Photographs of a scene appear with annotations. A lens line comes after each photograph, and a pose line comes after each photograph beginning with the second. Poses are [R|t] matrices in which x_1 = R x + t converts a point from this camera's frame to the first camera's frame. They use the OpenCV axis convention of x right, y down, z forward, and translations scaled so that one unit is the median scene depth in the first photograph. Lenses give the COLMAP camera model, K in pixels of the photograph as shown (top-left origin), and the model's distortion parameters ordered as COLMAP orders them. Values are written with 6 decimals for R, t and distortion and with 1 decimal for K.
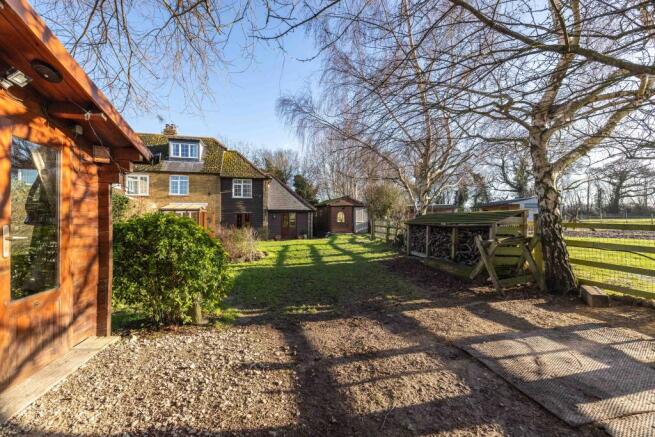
lens RADIAL K [[270.8, 0, 325.4], [0, 270.8, 216.5], [0, 0, 1]] dist [-0.000810, -0.000230]
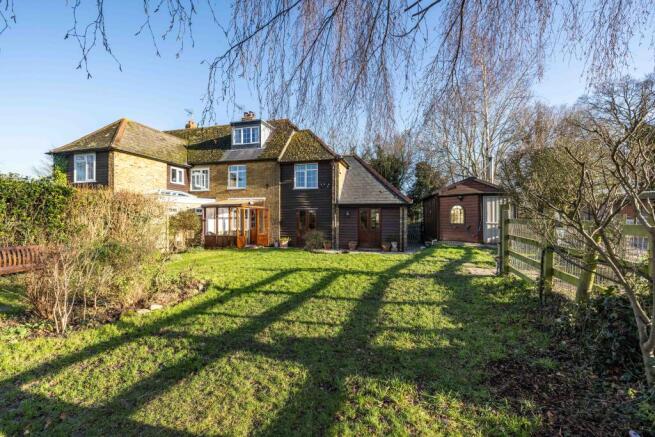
lens RADIAL K [[270.8, 0, 325.4], [0, 270.8, 216.5], [0, 0, 1]] dist [-0.000810, -0.000230]
pose [[0.870340, -0.000088, -0.492450, 0.102005], [0.003331, 0.999978, 0.005708, 0.002328], [0.492439, -0.006608, 0.870322, 0.383976]]
